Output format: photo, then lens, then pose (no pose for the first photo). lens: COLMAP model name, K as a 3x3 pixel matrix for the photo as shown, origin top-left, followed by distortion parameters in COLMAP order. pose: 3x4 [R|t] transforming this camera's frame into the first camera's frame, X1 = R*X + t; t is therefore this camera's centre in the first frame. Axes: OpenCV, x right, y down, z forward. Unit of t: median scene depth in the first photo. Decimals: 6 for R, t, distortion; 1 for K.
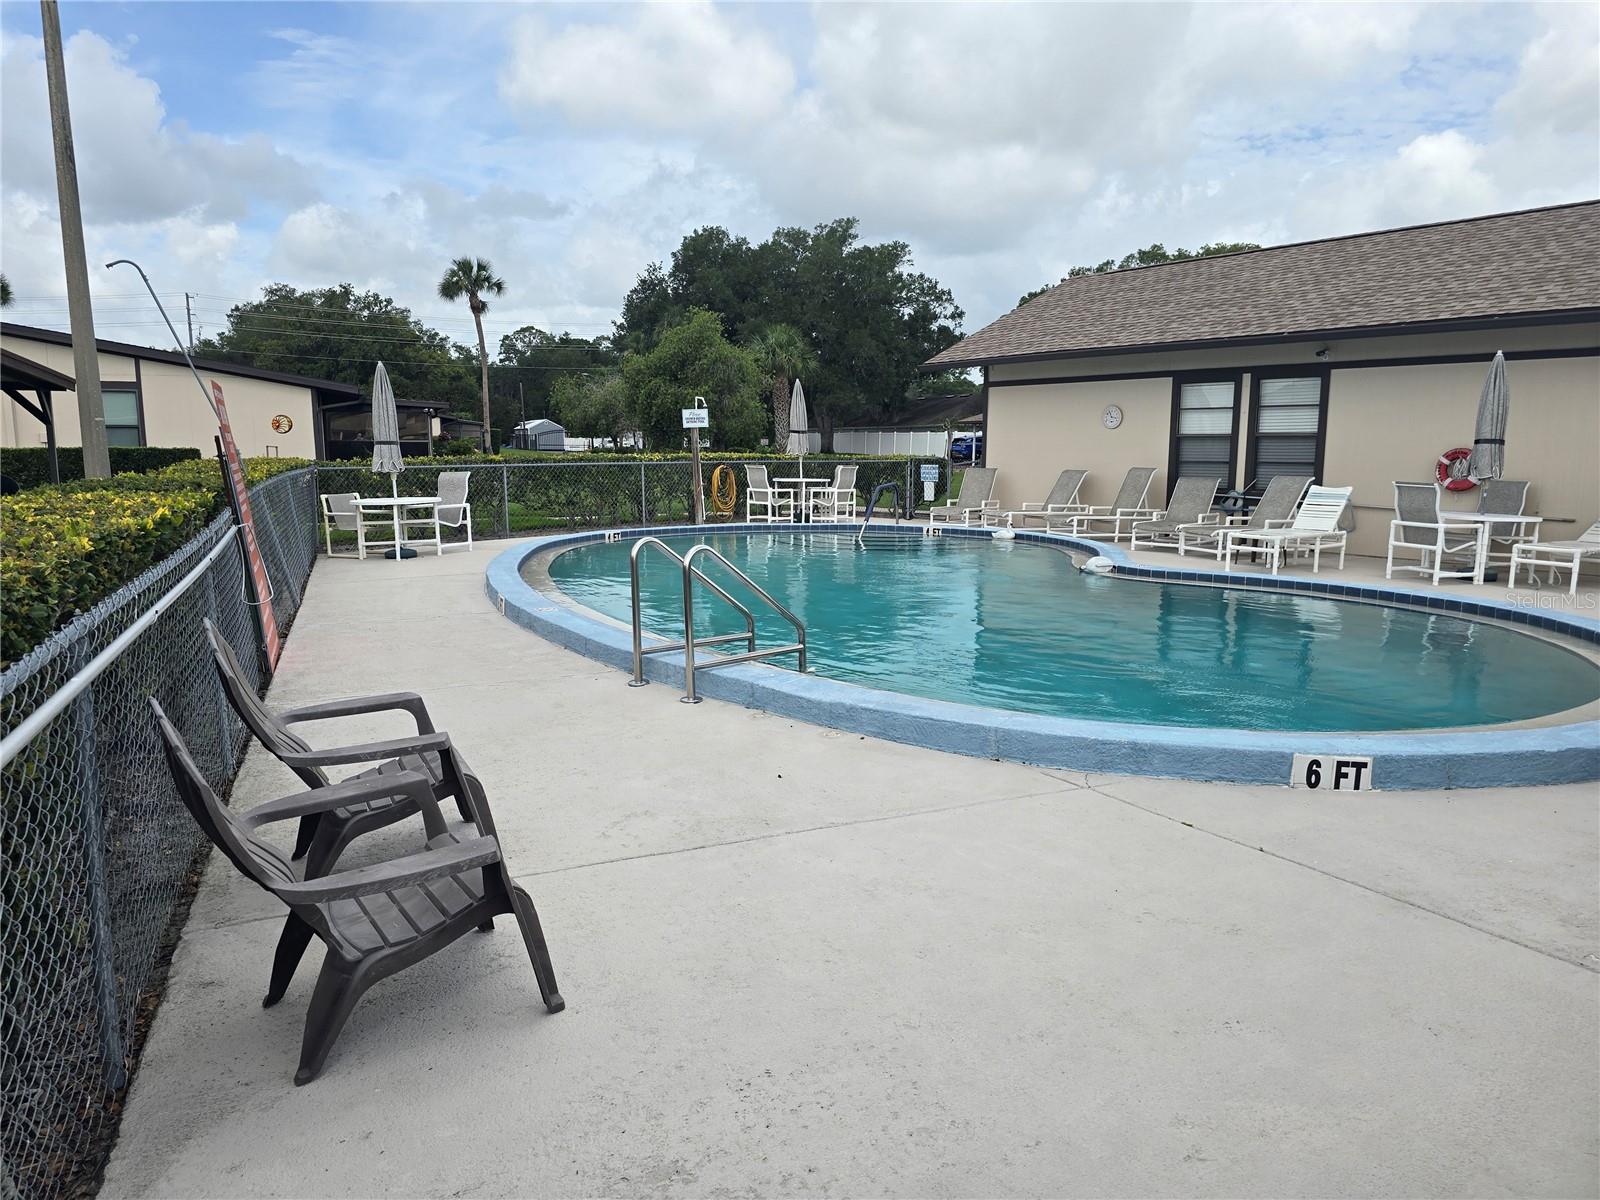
lens RADIAL K [[1050.4, 0, 800.0], [0, 1050.4, 600.0], [0, 0, 1]] dist [0.045629, -0.063088]
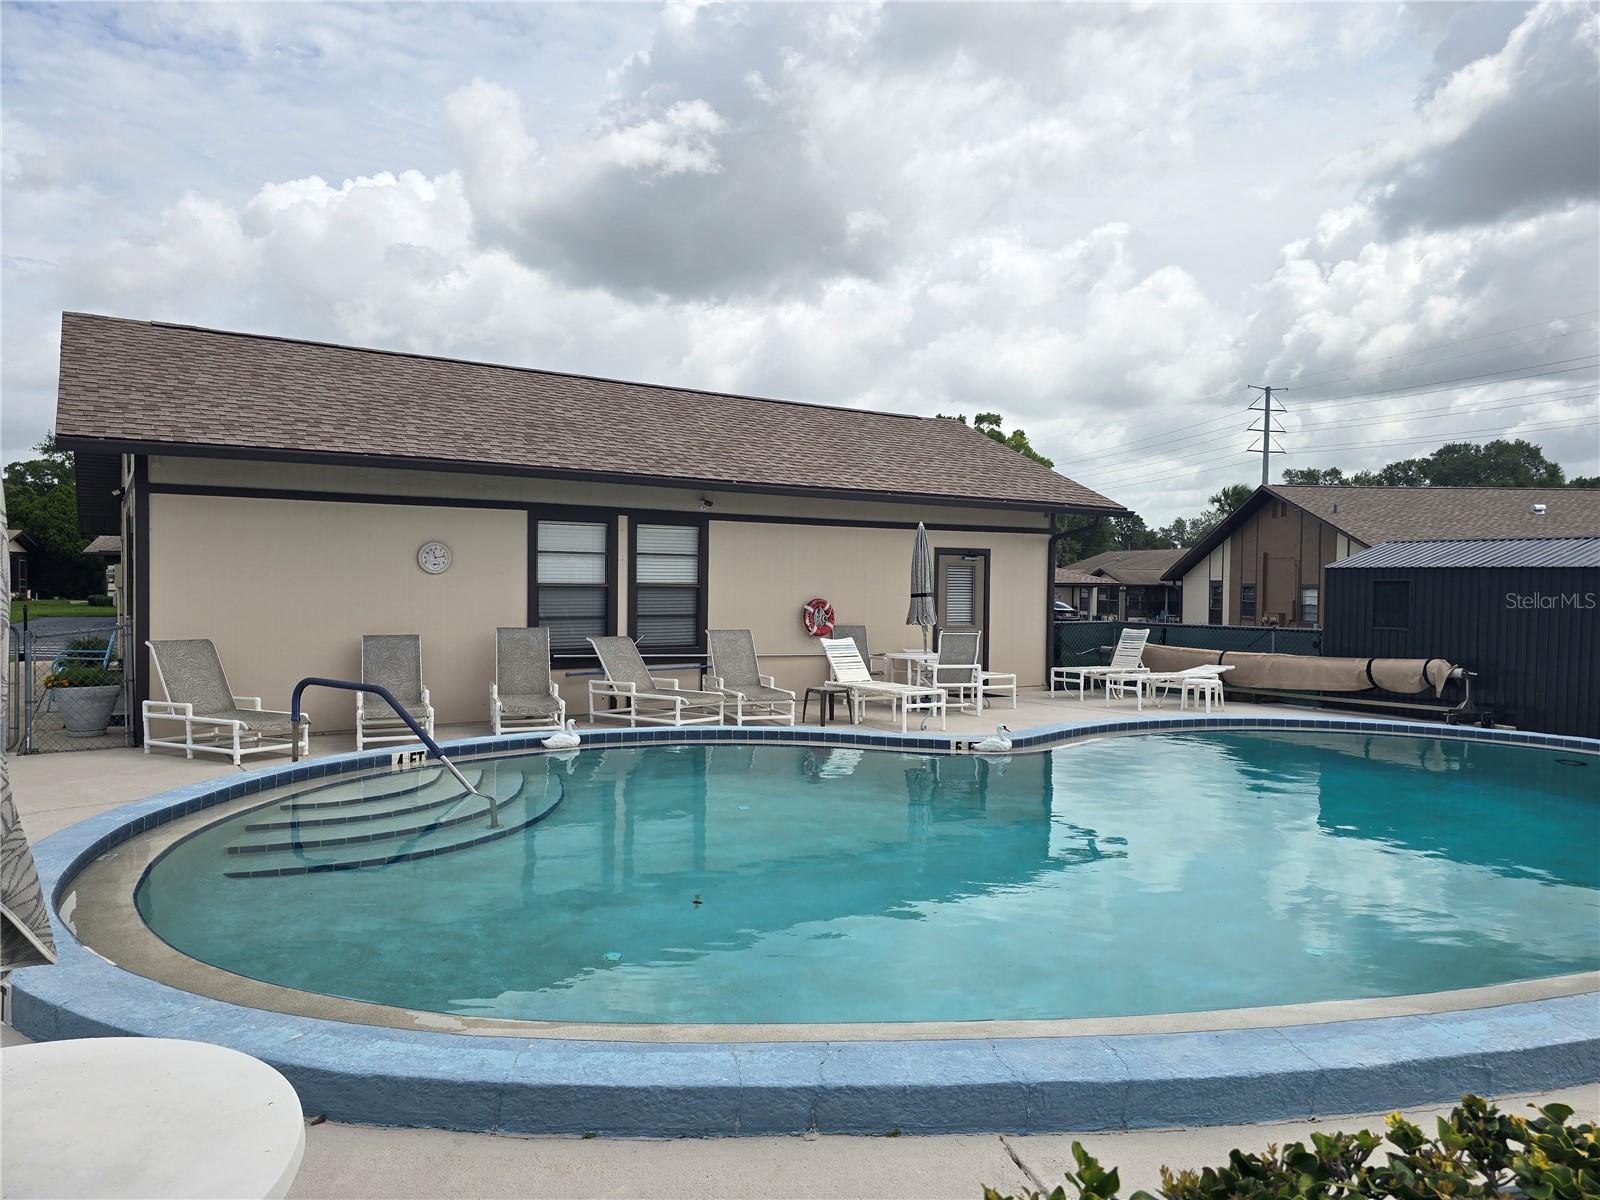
lens RADIAL K [[1056.0, 0, 814.7], [0, 1056.0, 597.9], [0, 0, 1]] dist [0.041173, -0.045608]
pose [[0.047287, -0.021580, 0.998648, -0.445663], [0.136497, 0.990528, 0.014941, -0.138874], [-0.989511, 0.135606, 0.049785, 0.813803]]
